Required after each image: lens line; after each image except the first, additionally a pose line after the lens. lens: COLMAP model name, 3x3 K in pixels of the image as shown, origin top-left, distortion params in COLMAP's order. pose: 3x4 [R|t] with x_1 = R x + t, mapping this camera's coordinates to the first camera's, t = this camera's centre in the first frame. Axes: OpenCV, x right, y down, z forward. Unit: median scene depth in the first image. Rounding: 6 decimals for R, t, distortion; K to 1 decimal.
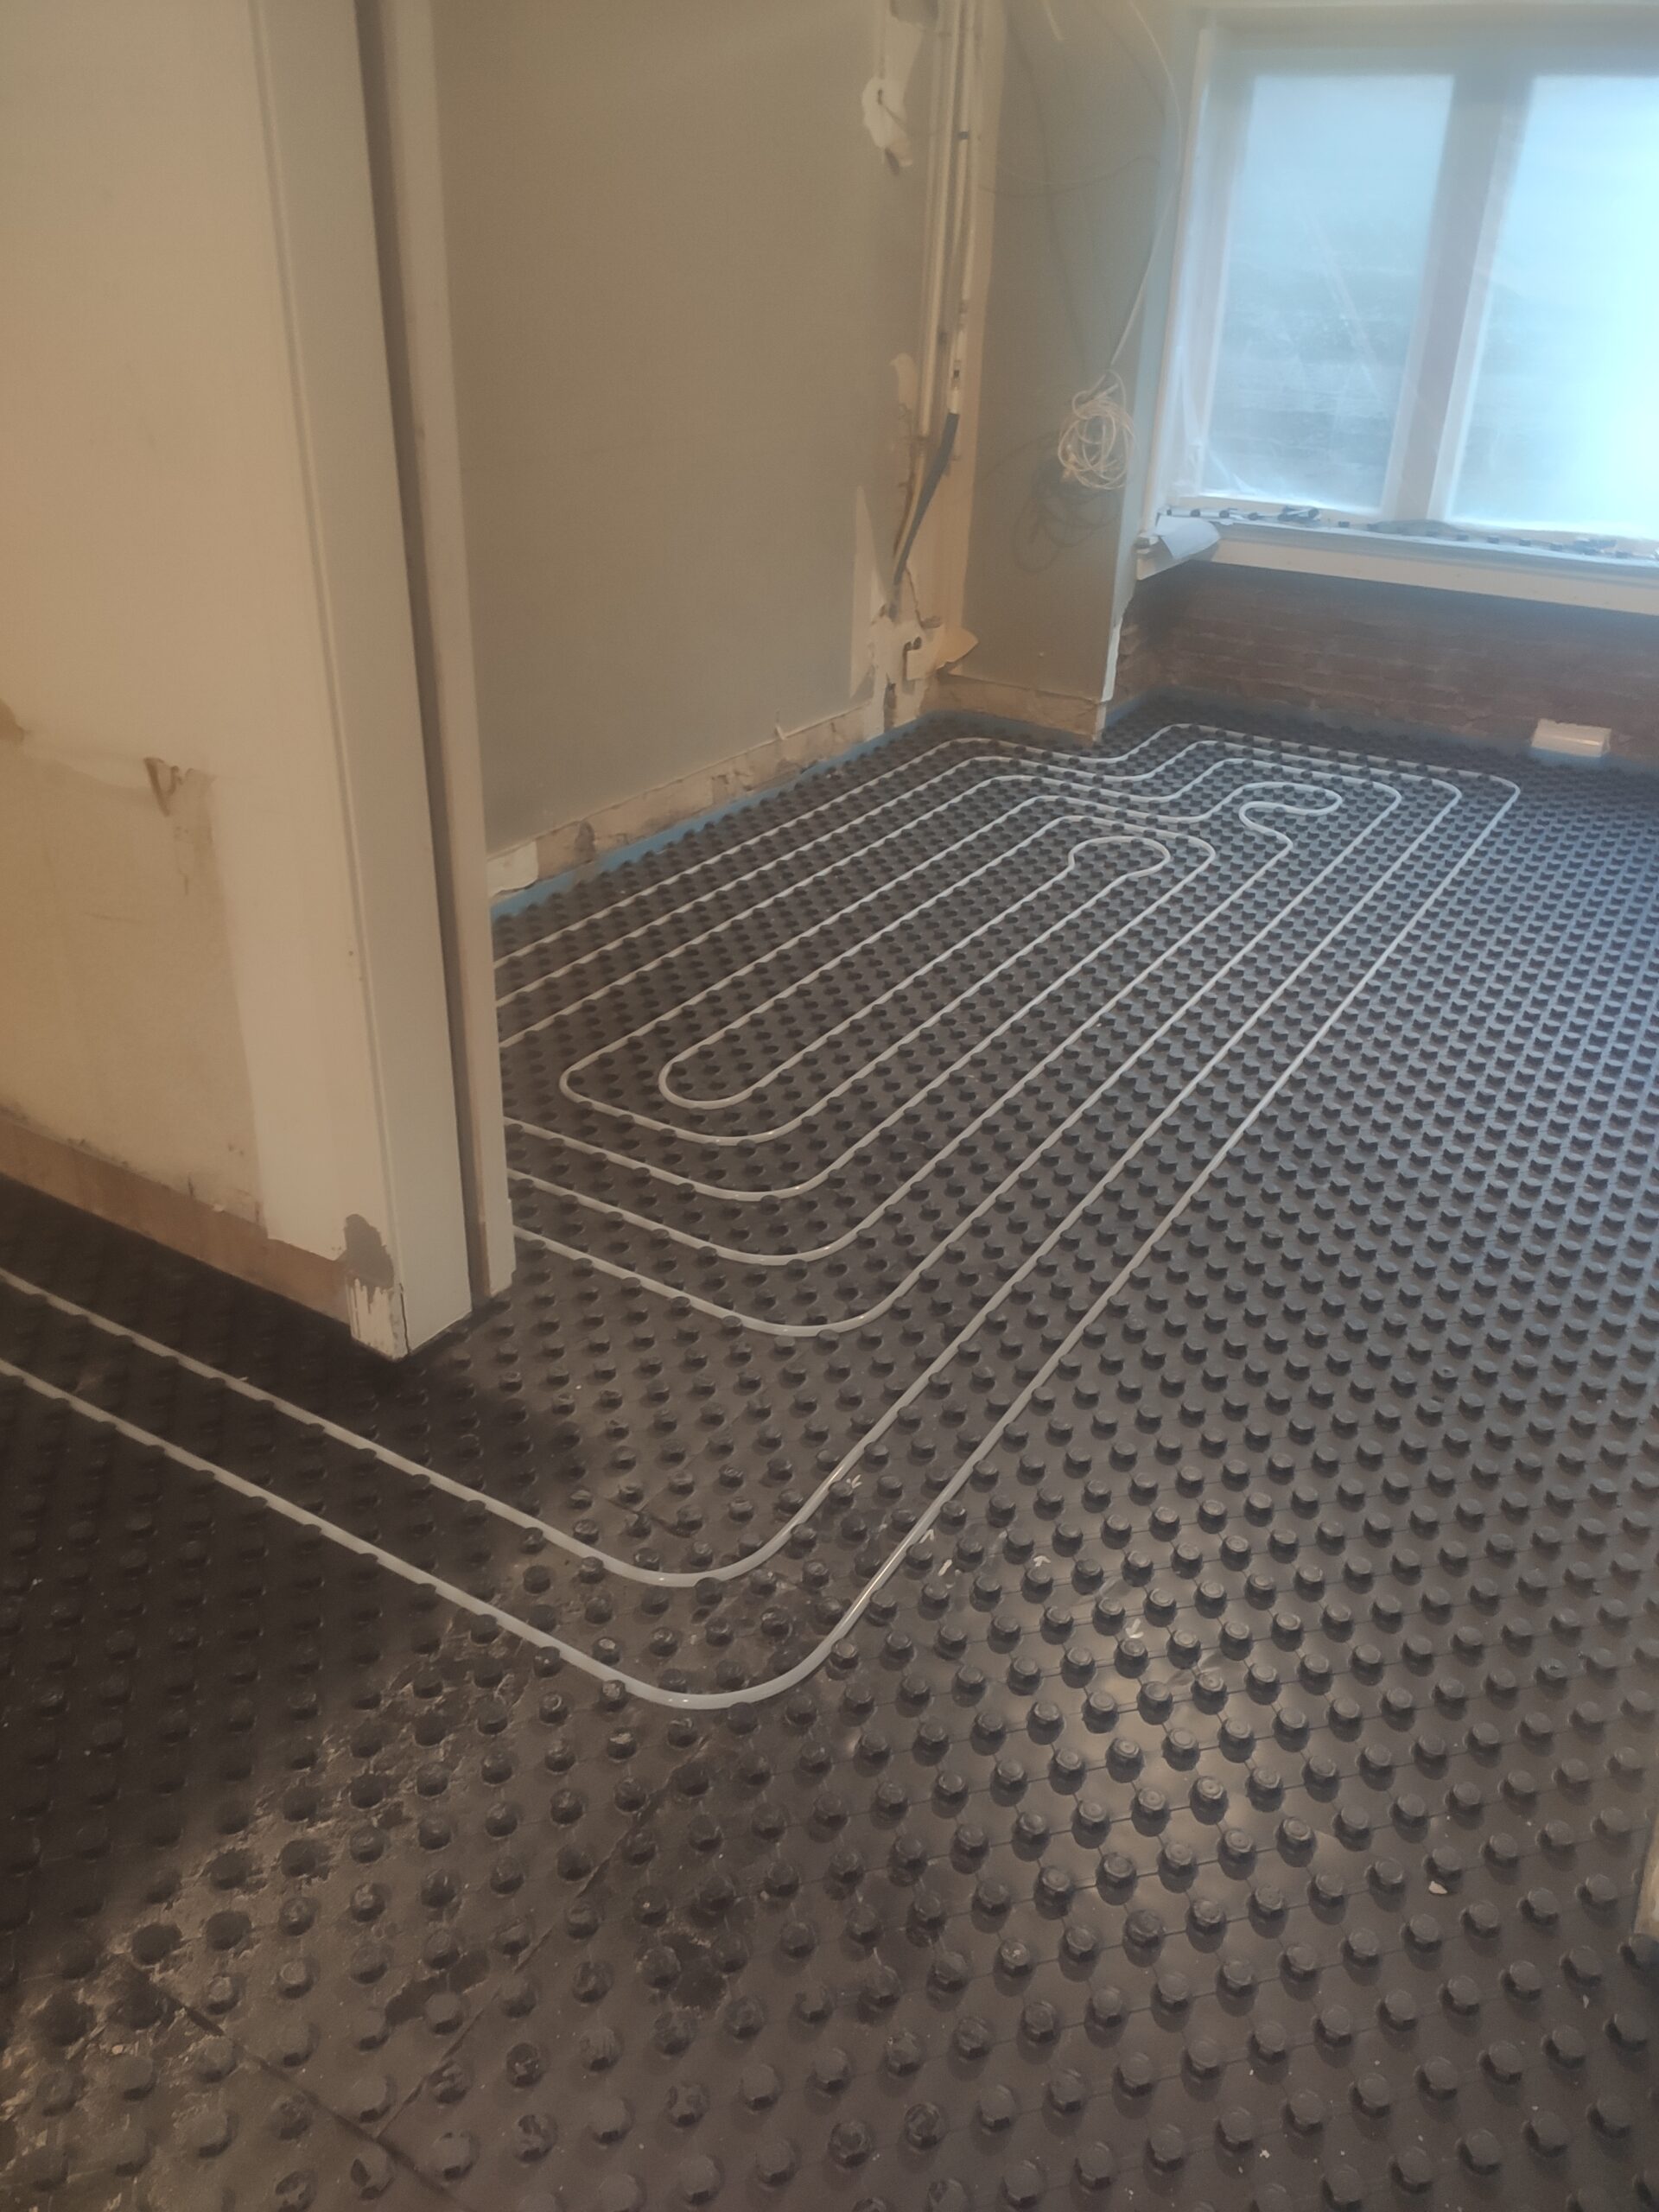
lens RADIAL K [[1665.2, 0, 850.5], [0, 1665.2, 1104.3], [0, 0, 1]] dist [0.088547, -0.120783]
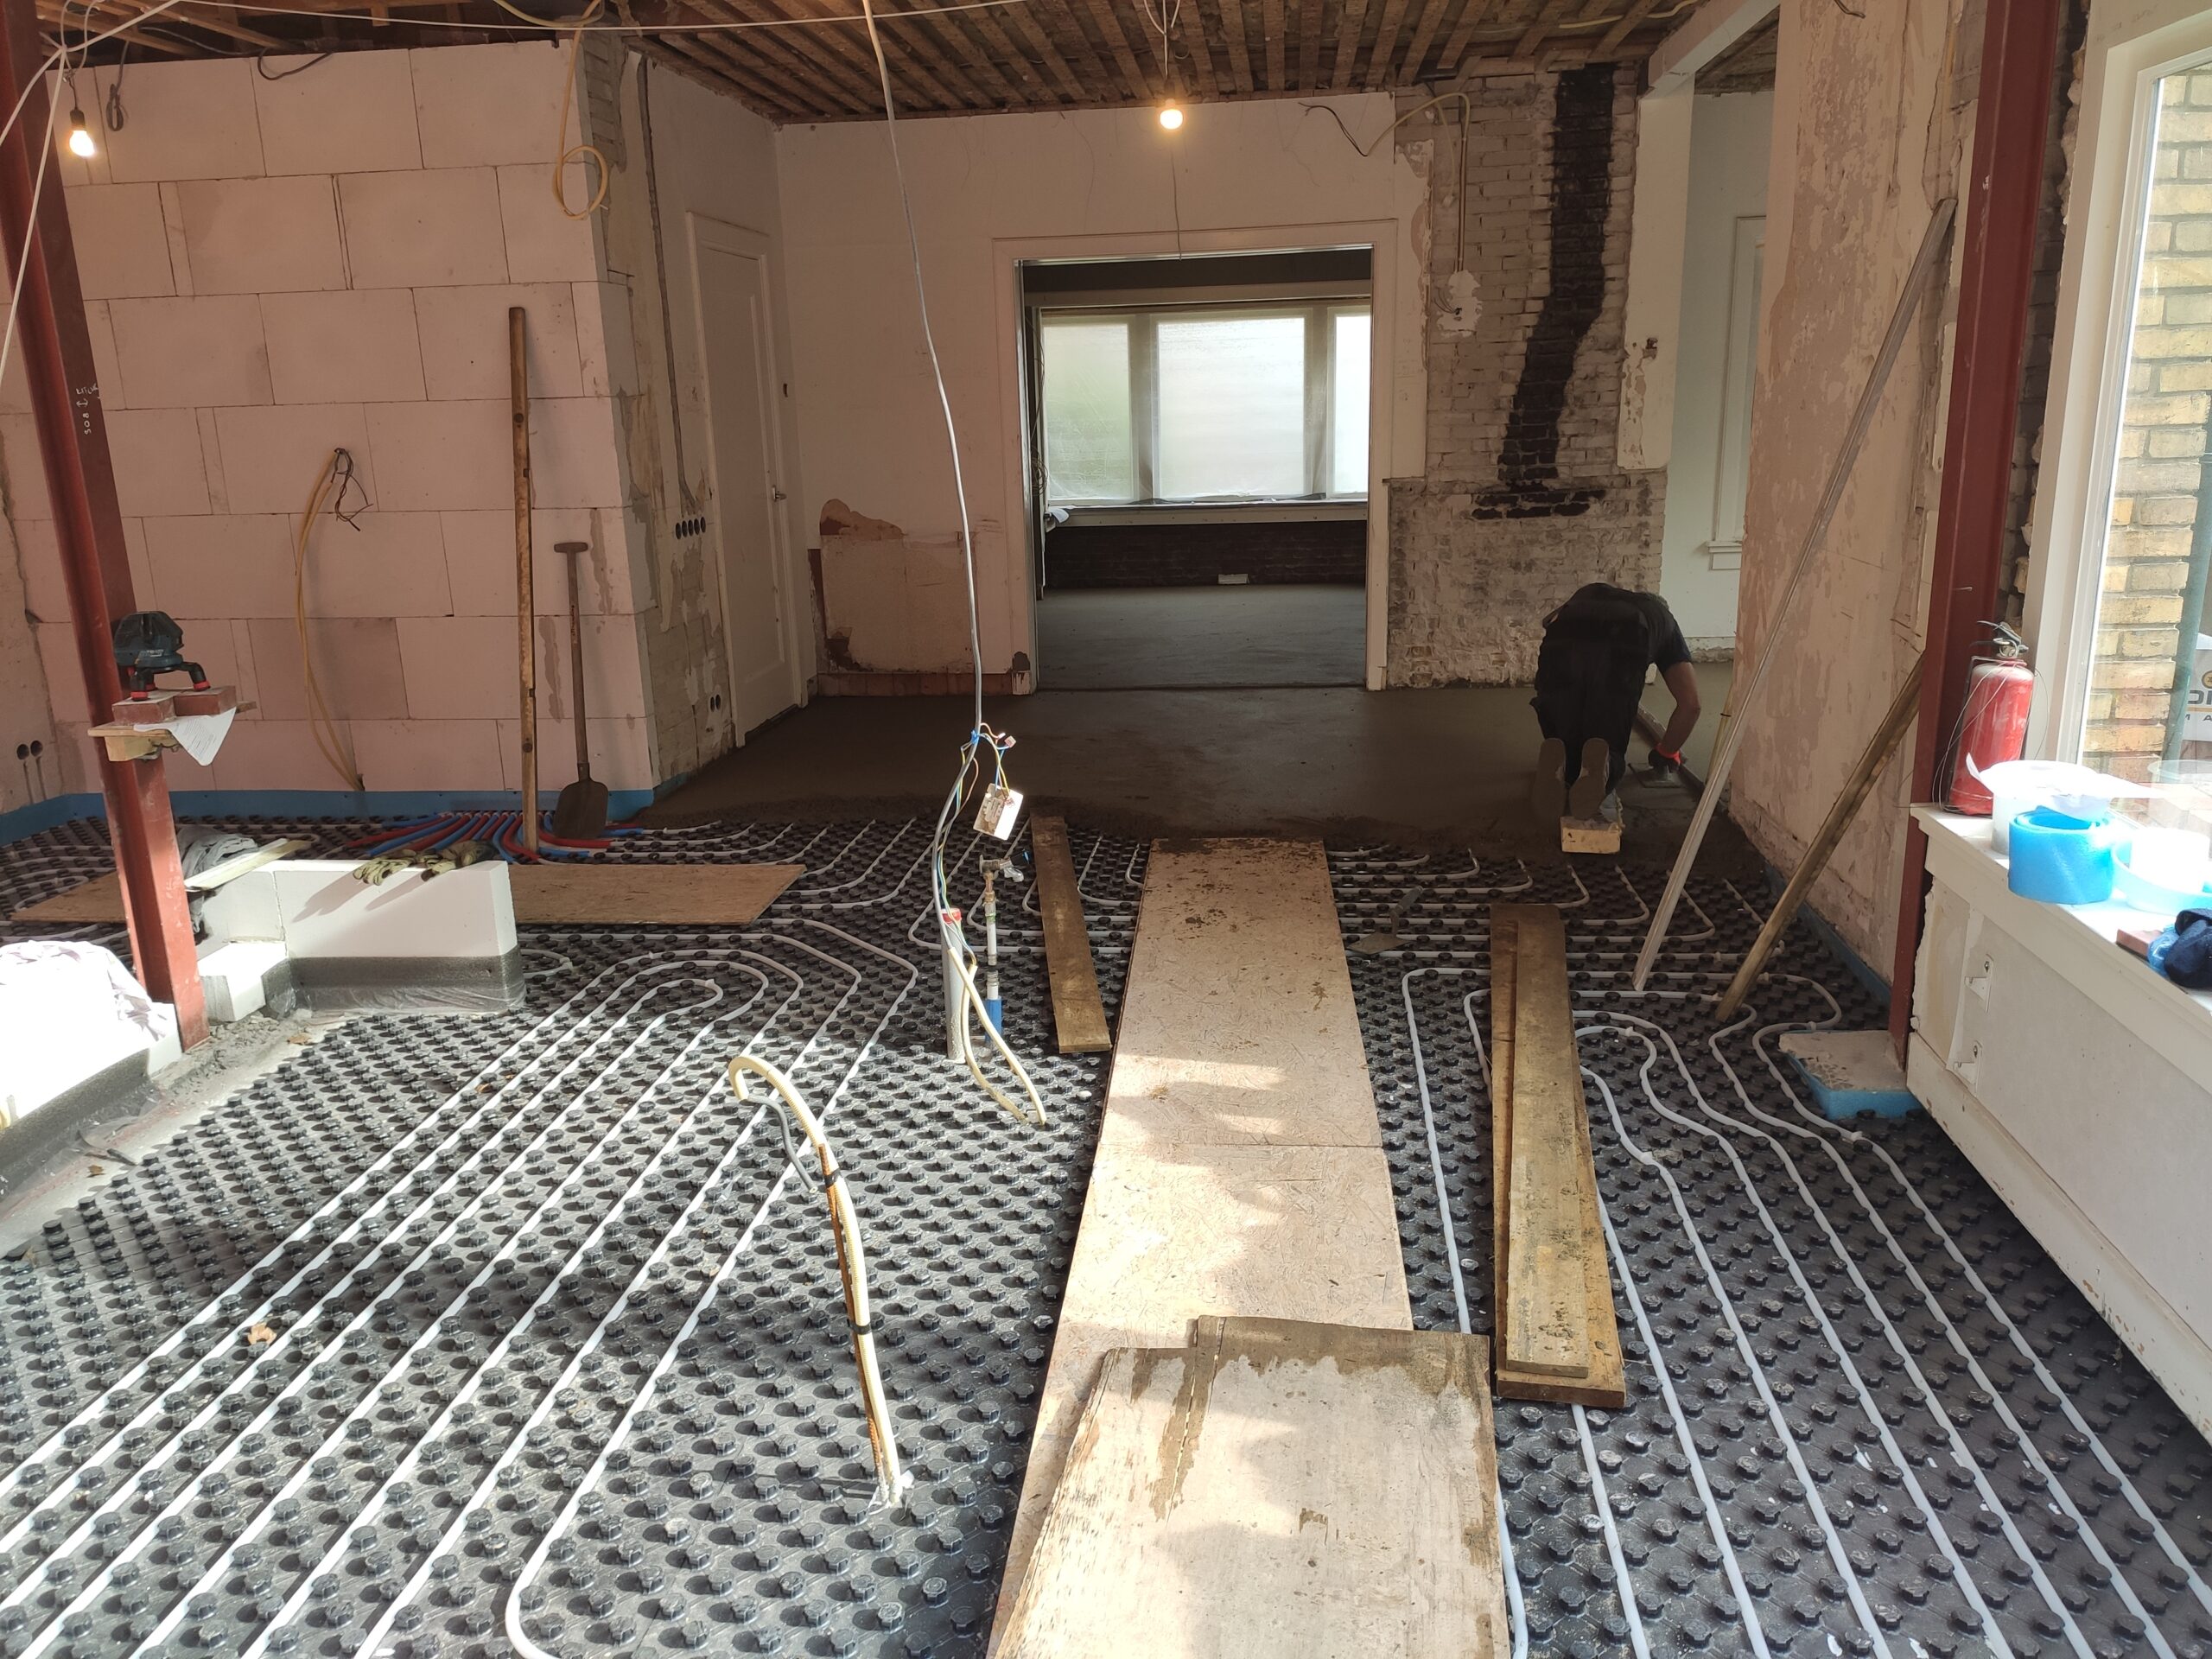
lens RADIAL K [[1665.2, 0, 1106.6], [0, 1665.2, 820.5], [0, 0, 1]] dist [0.088547, -0.120783]
pose [[0.915451, -0.162108, 0.368334, -0.680638], [0.239975, 0.954640, -0.176281, 0.500266], [-0.323050, 0.249768, 0.912828, -1.034937]]
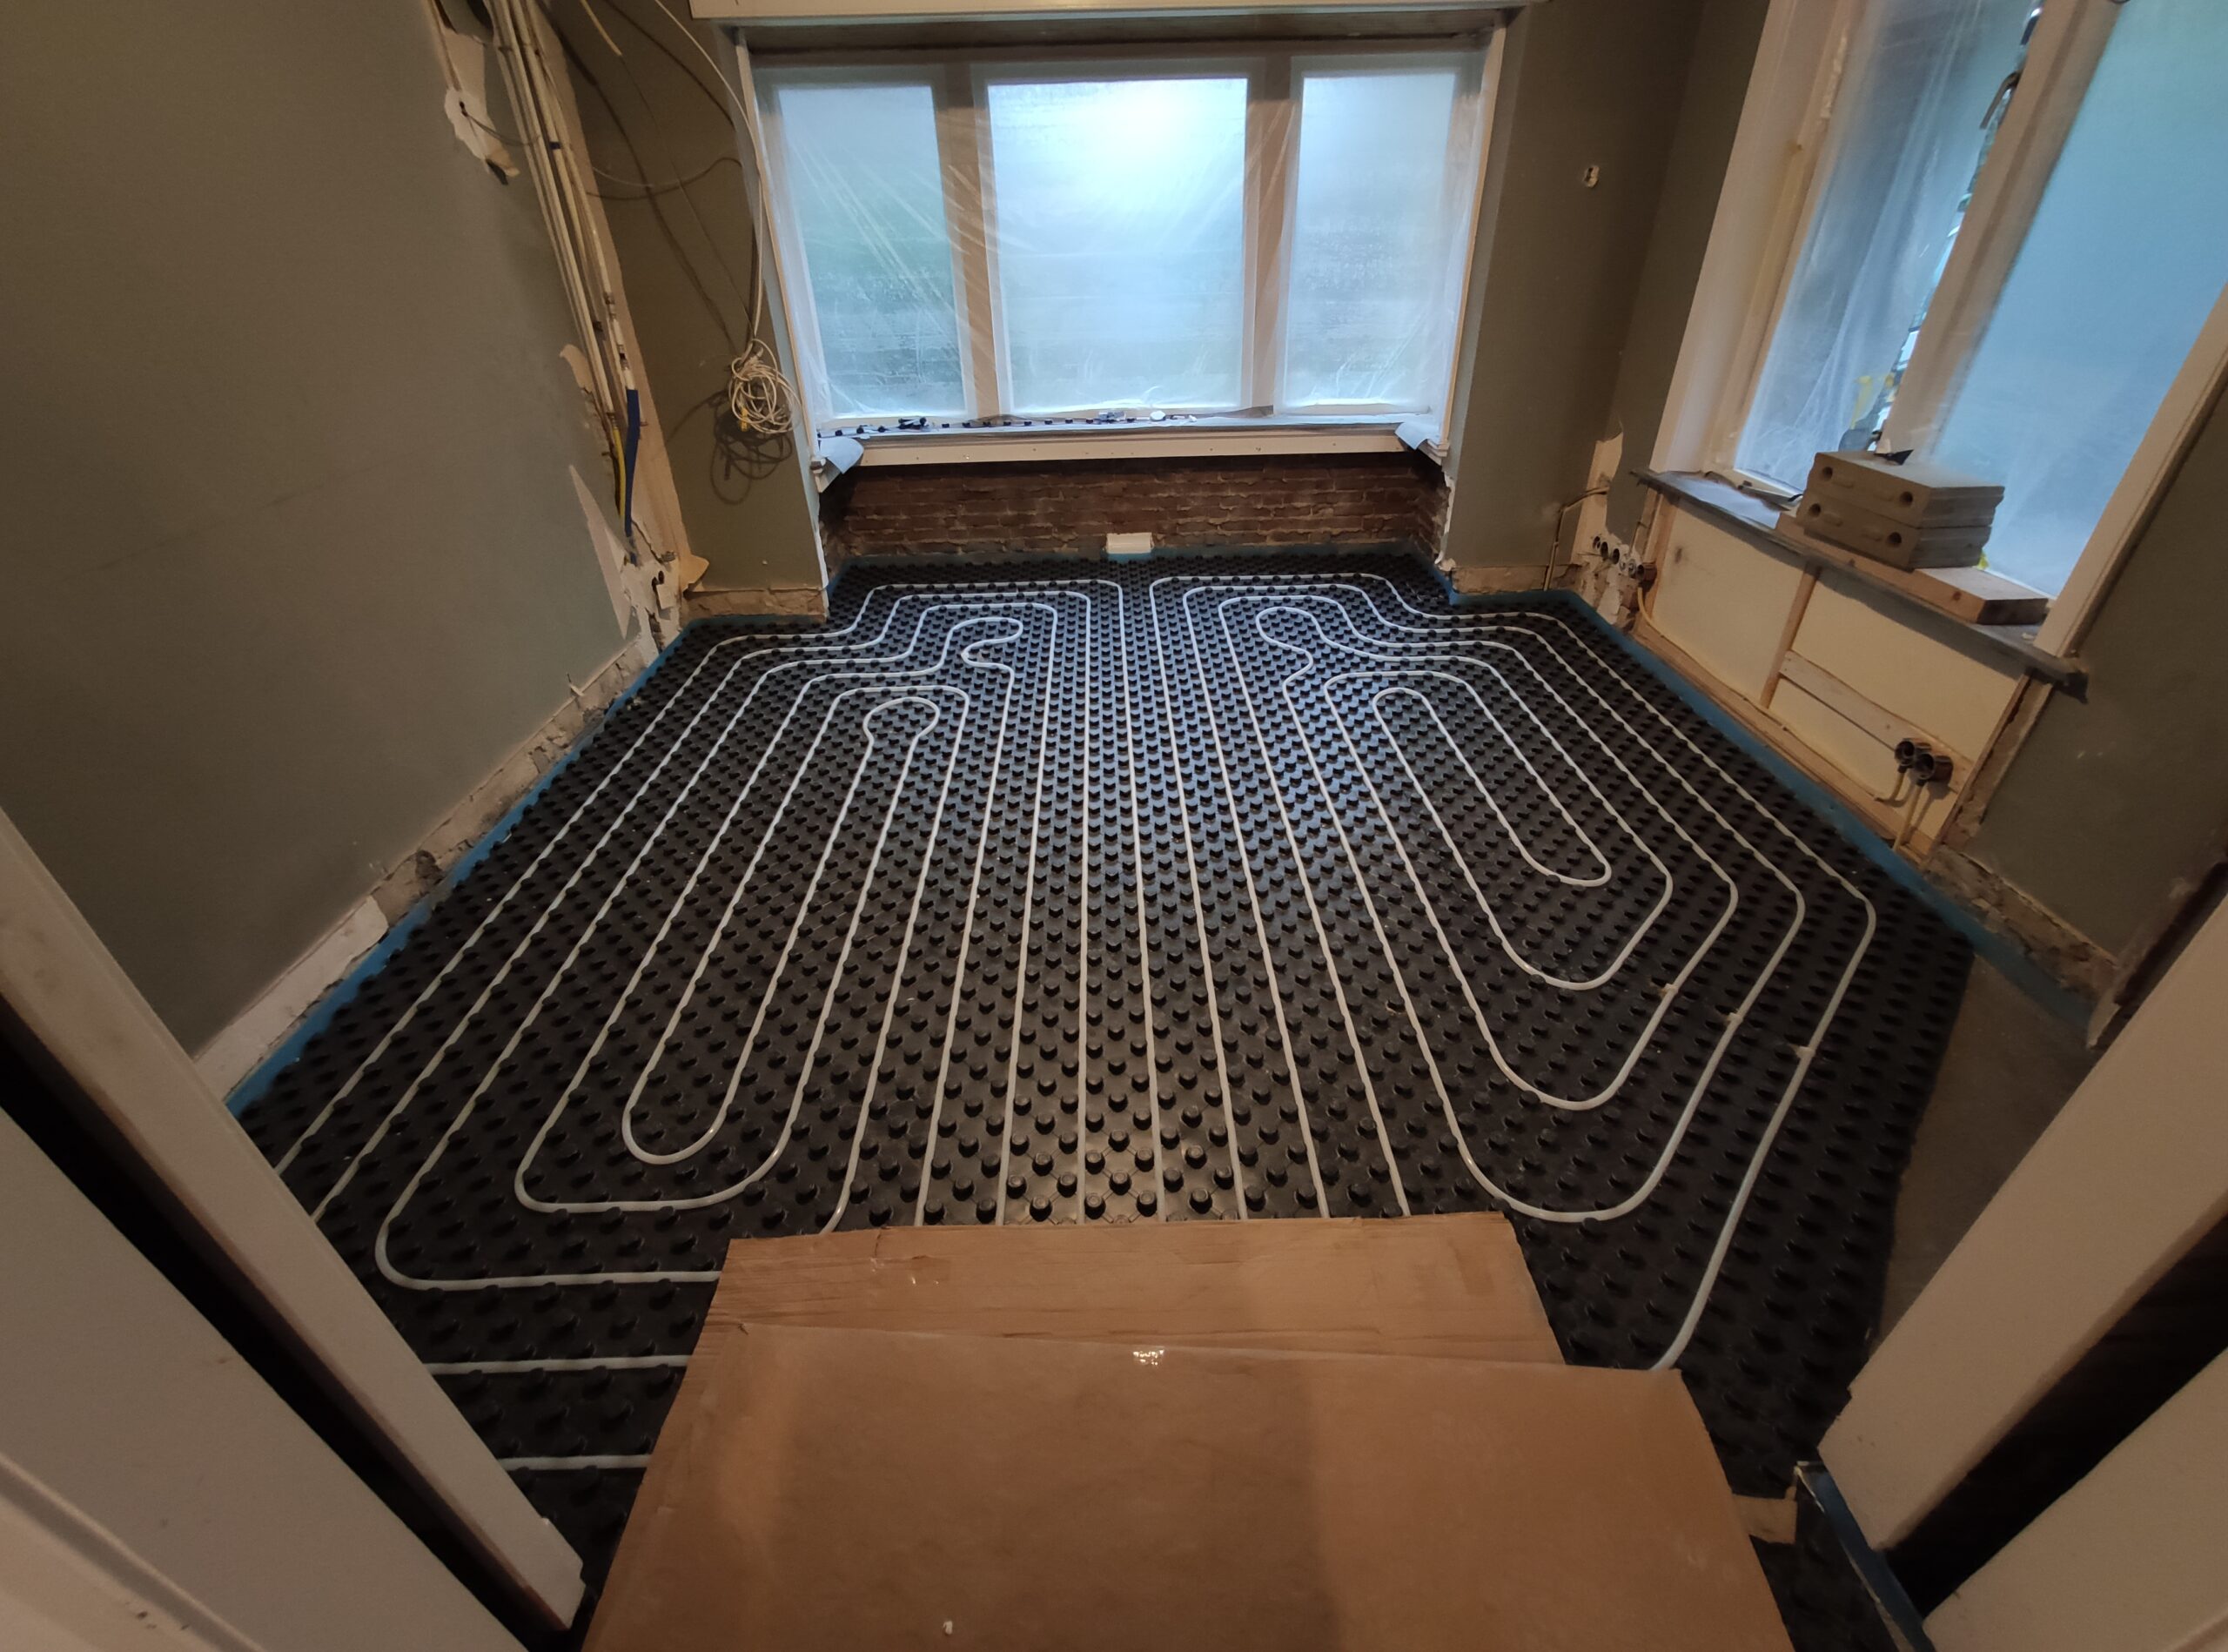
lens RADIAL K [[964.7, 0, 1127.5], [0, 964.7, 823.7], [0, 0, 1]] dist [-0.039204, 0.022551]
pose [[0.848388, -0.329847, 0.414051, -0.020900], [0.289241, 0.943909, 0.159295, -0.123749], [-0.443369, -0.015384, 0.896207, 0.230958]]
